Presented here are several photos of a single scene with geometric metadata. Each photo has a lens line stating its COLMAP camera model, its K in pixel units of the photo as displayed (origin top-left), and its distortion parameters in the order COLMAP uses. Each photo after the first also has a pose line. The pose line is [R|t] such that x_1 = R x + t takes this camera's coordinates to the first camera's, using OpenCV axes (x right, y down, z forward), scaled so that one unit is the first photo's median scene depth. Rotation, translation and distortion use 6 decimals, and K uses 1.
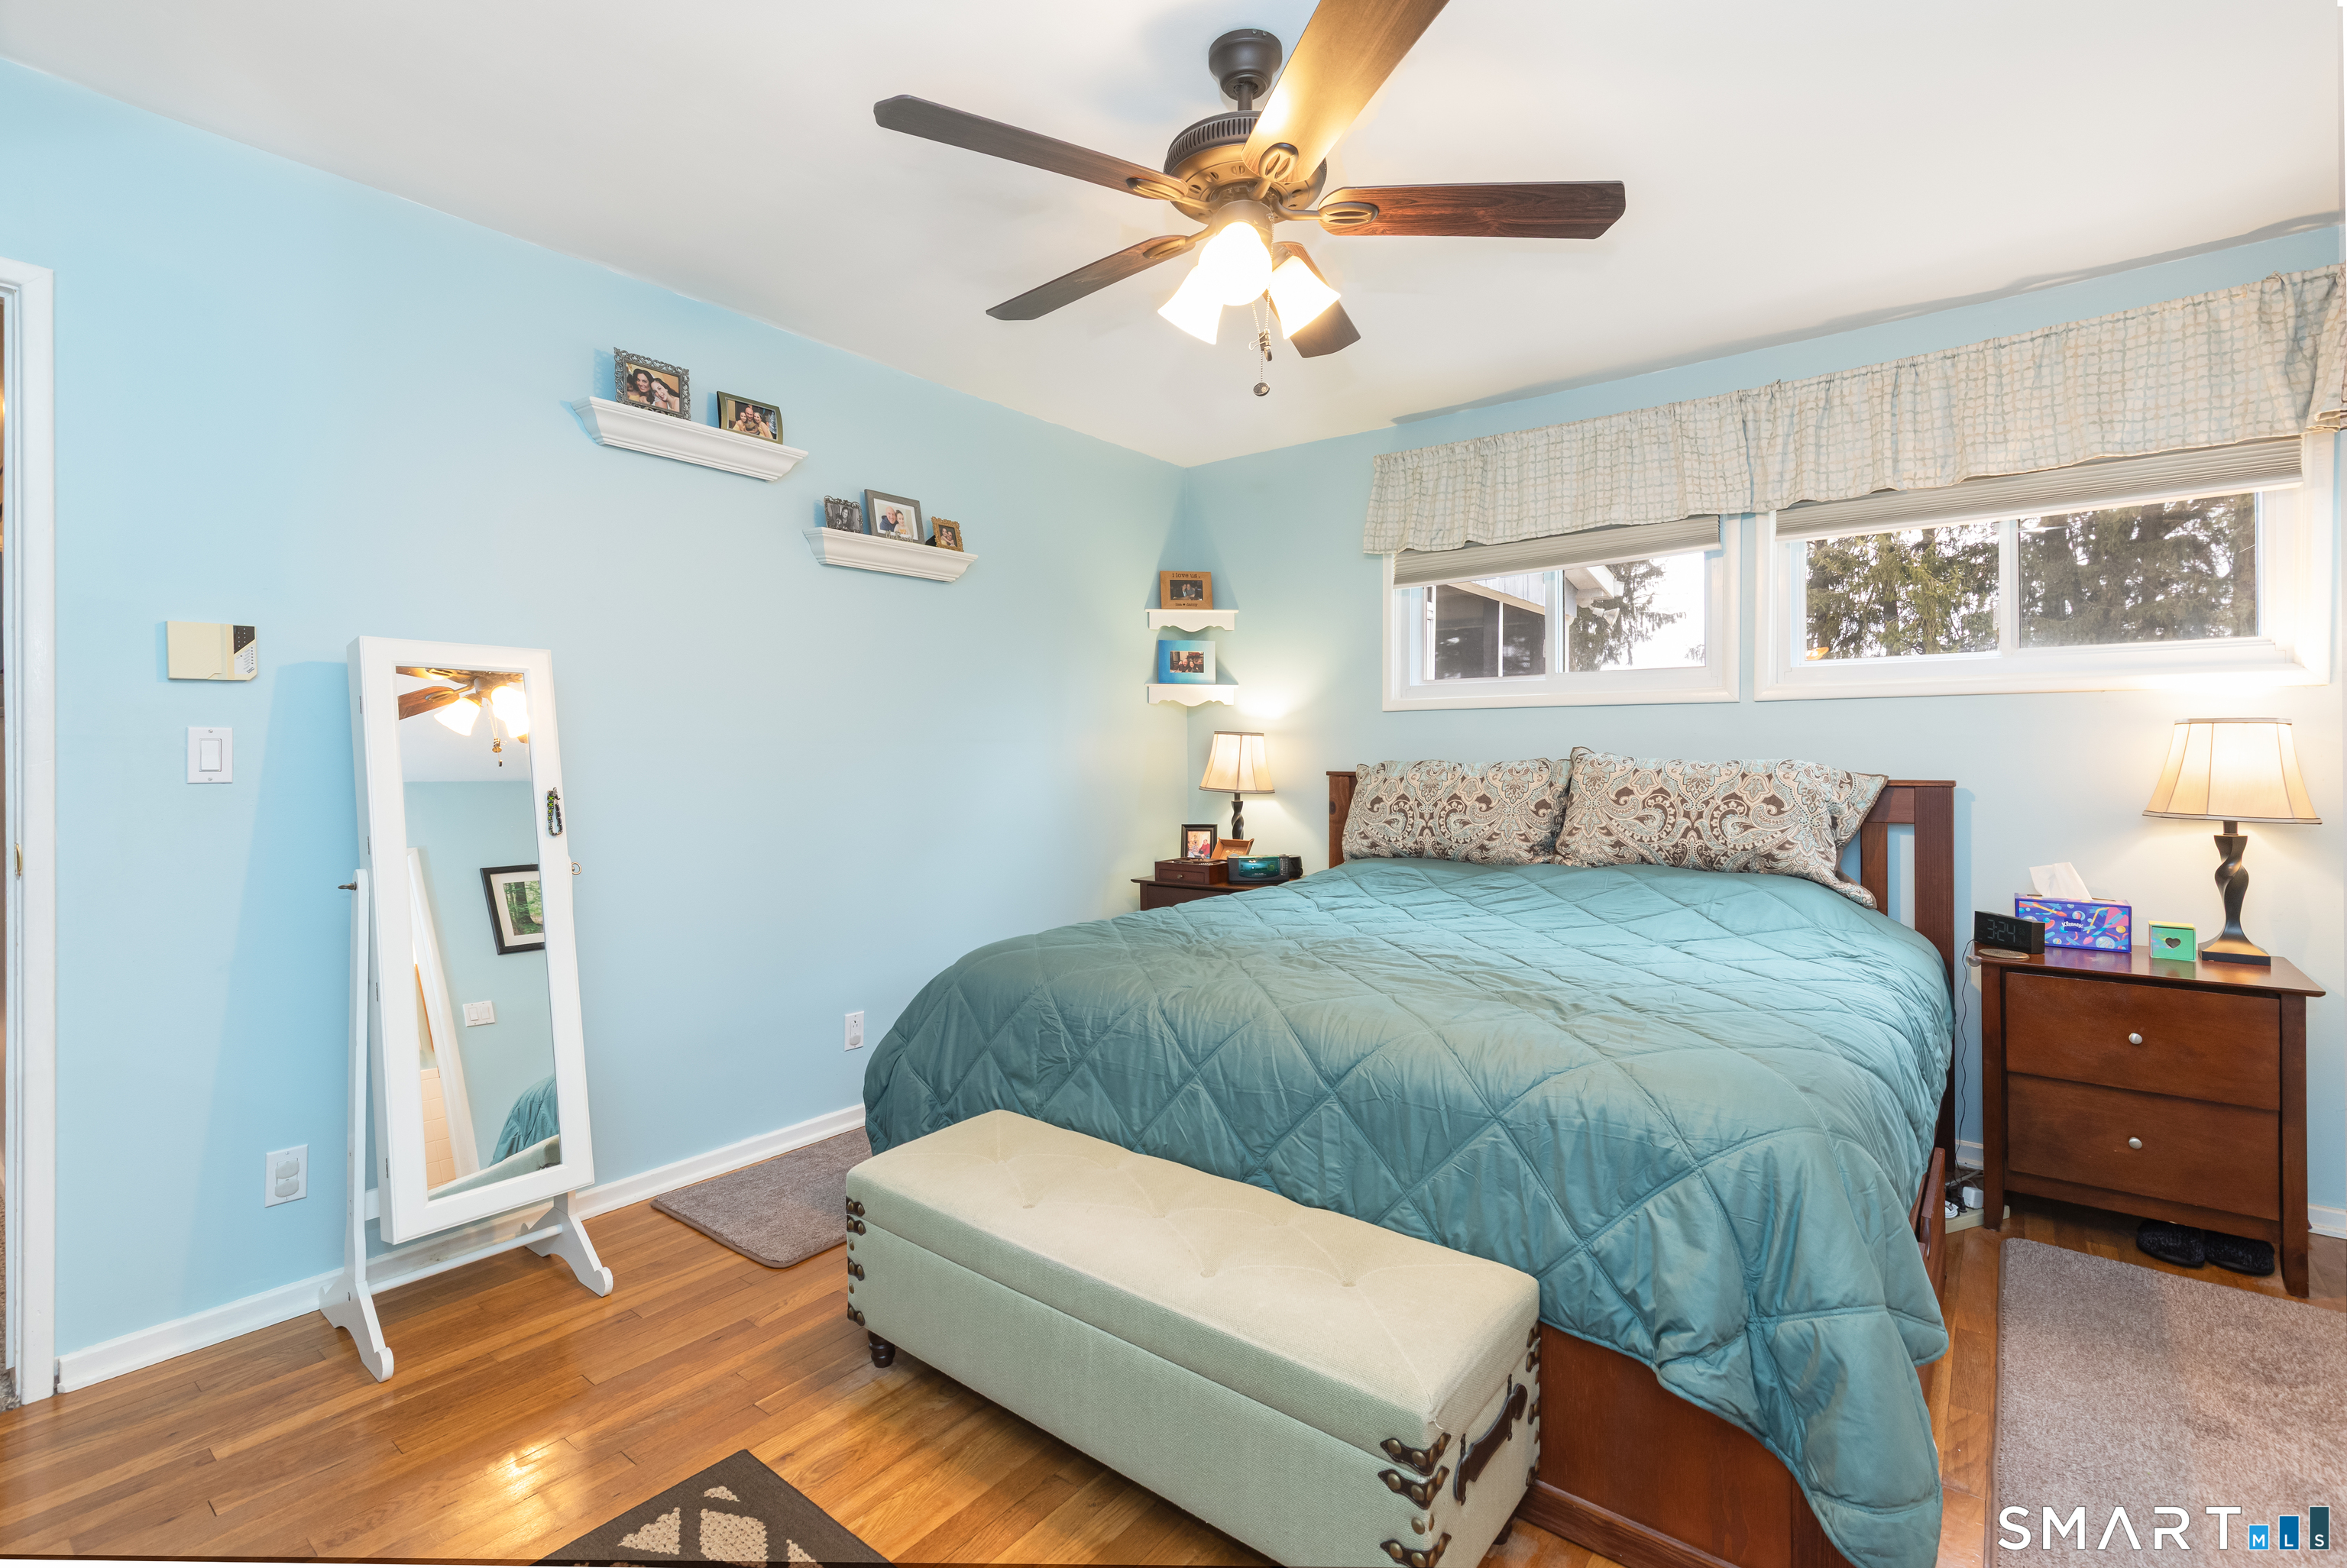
lens RADIAL K [[1074.5, 0, 1160.0], [0, 1074.5, 754.0], [0, 0, 1]] dist [0.009393, -0.000323]
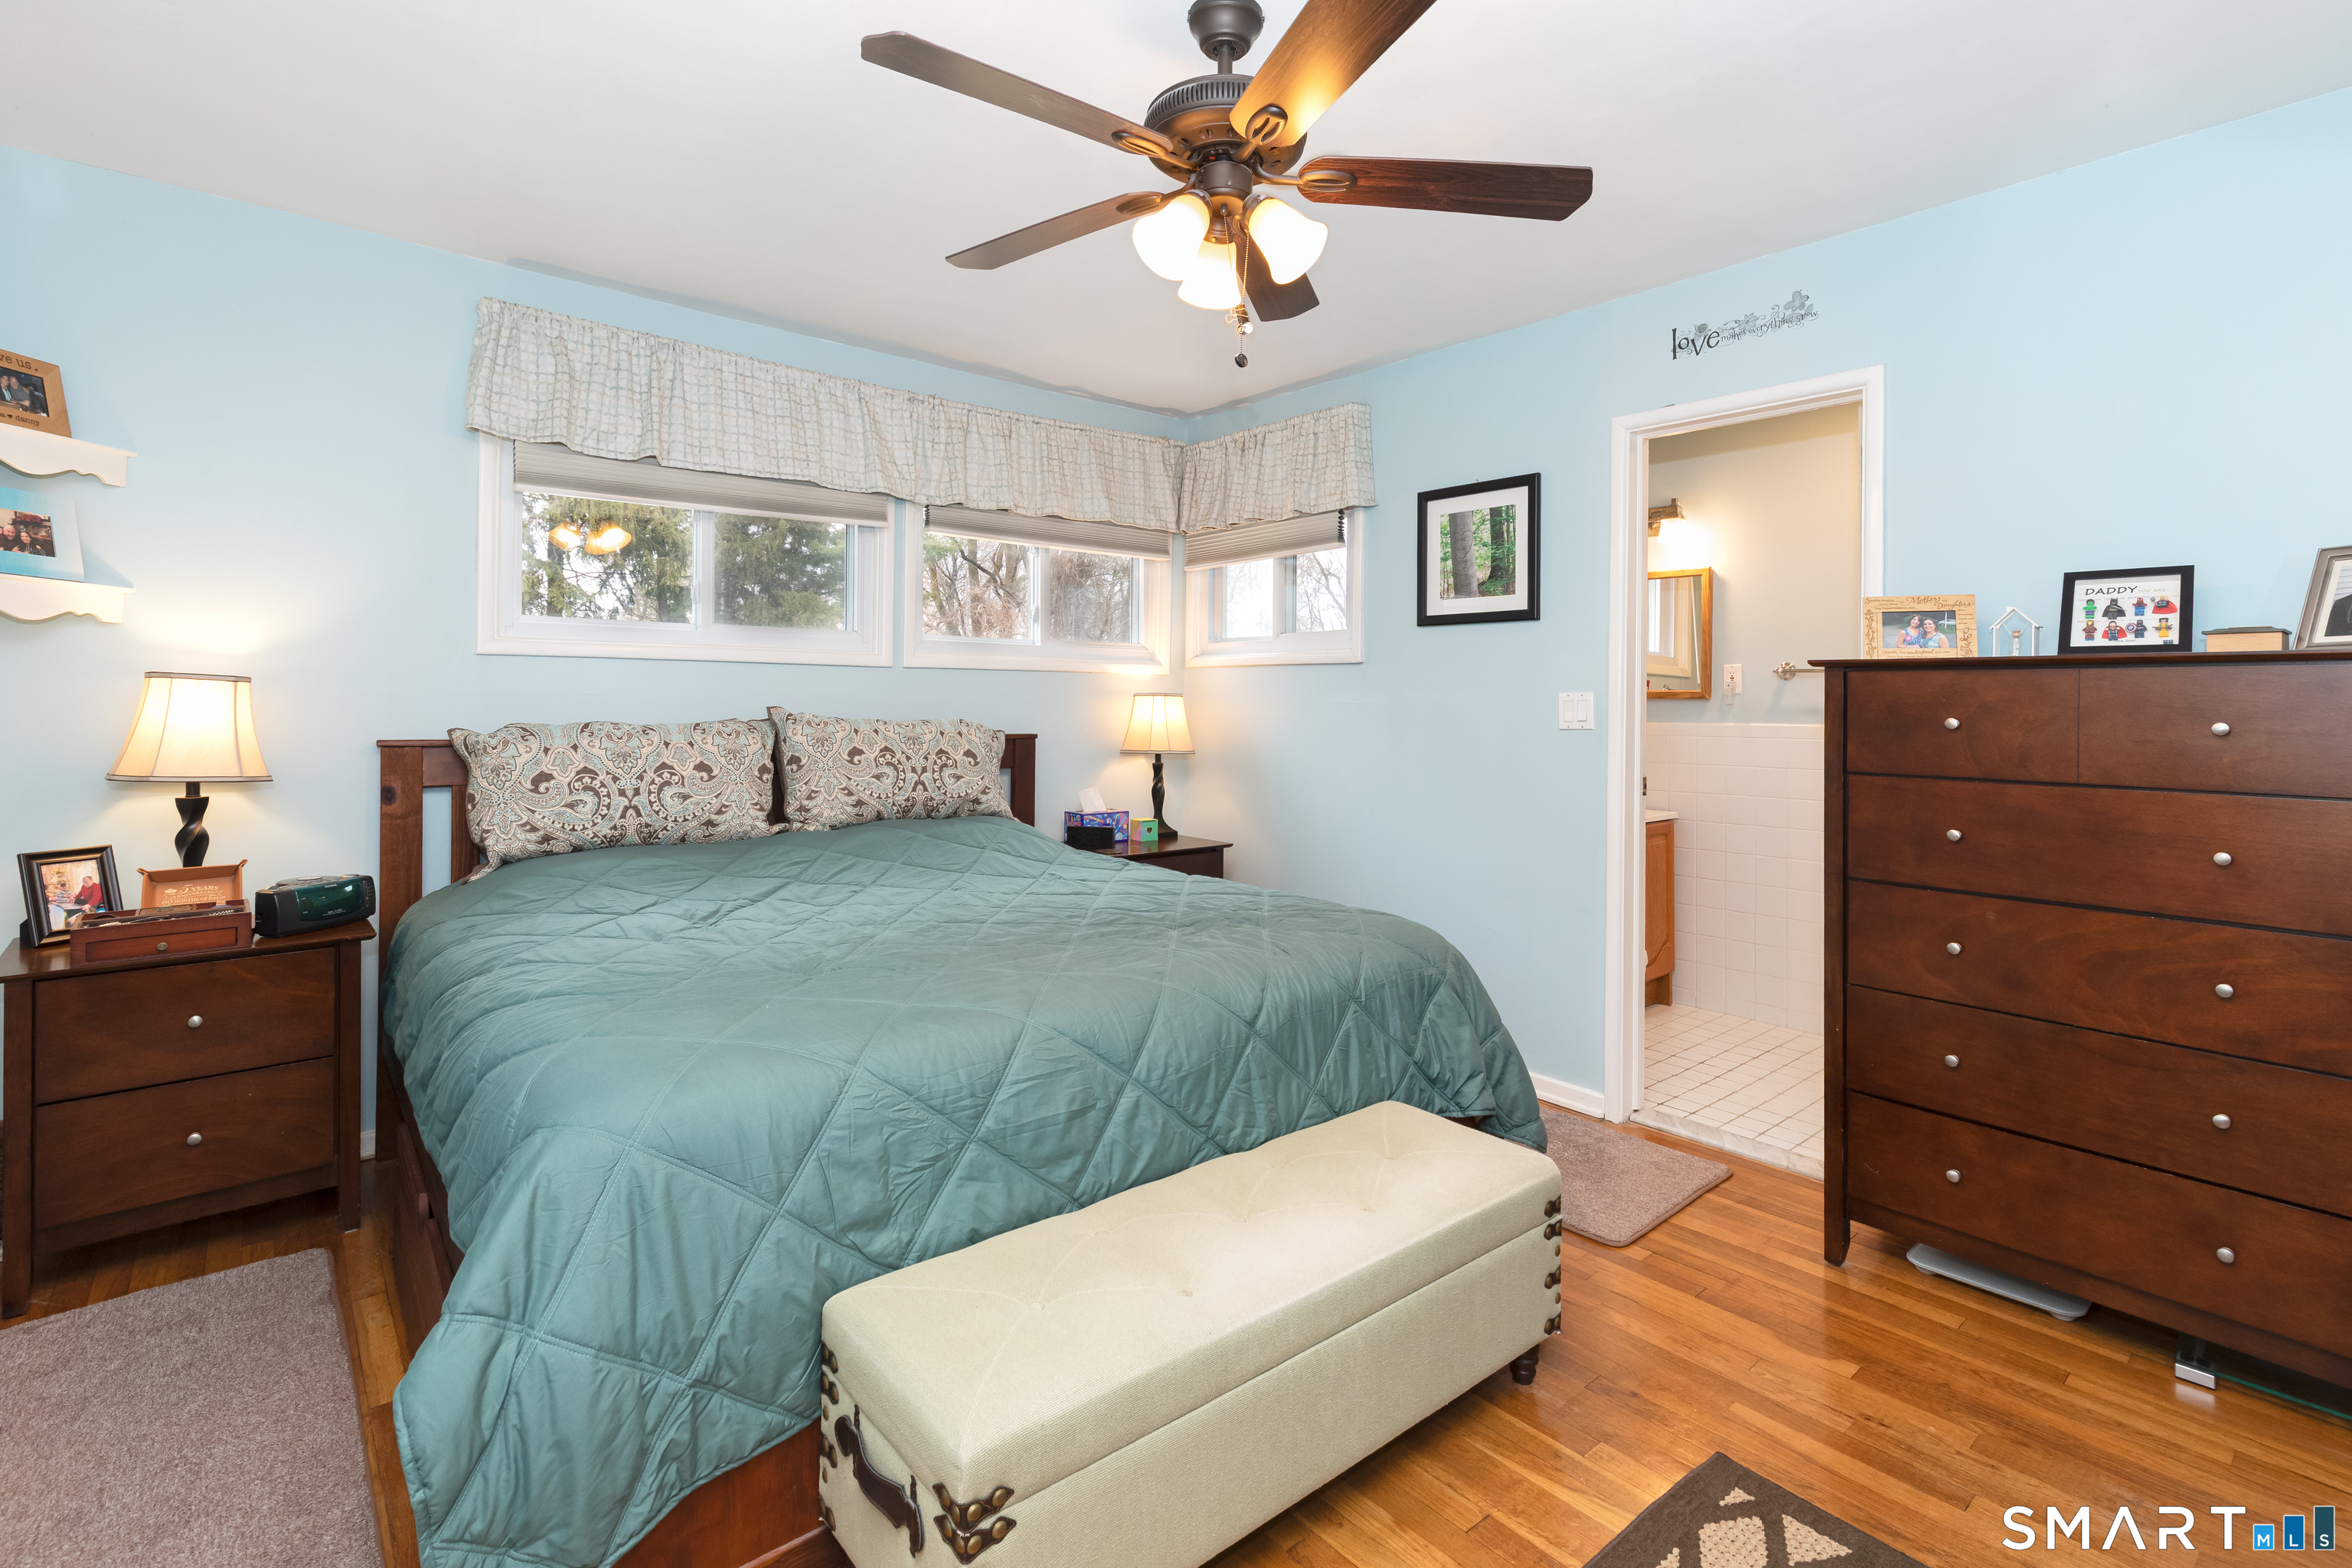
lens RADIAL K [[1077.0, 0, 1162.5], [0, 1077.0, 753.9], [0, 0, 1]] dist [0.009393, -0.000323]
pose [[0.200184, -0.014244, 0.979655, -0.433046], [0.020299, 0.999740, 0.010388, 0.028219], [-0.979548, 0.017806, 0.200421, 0.445440]]
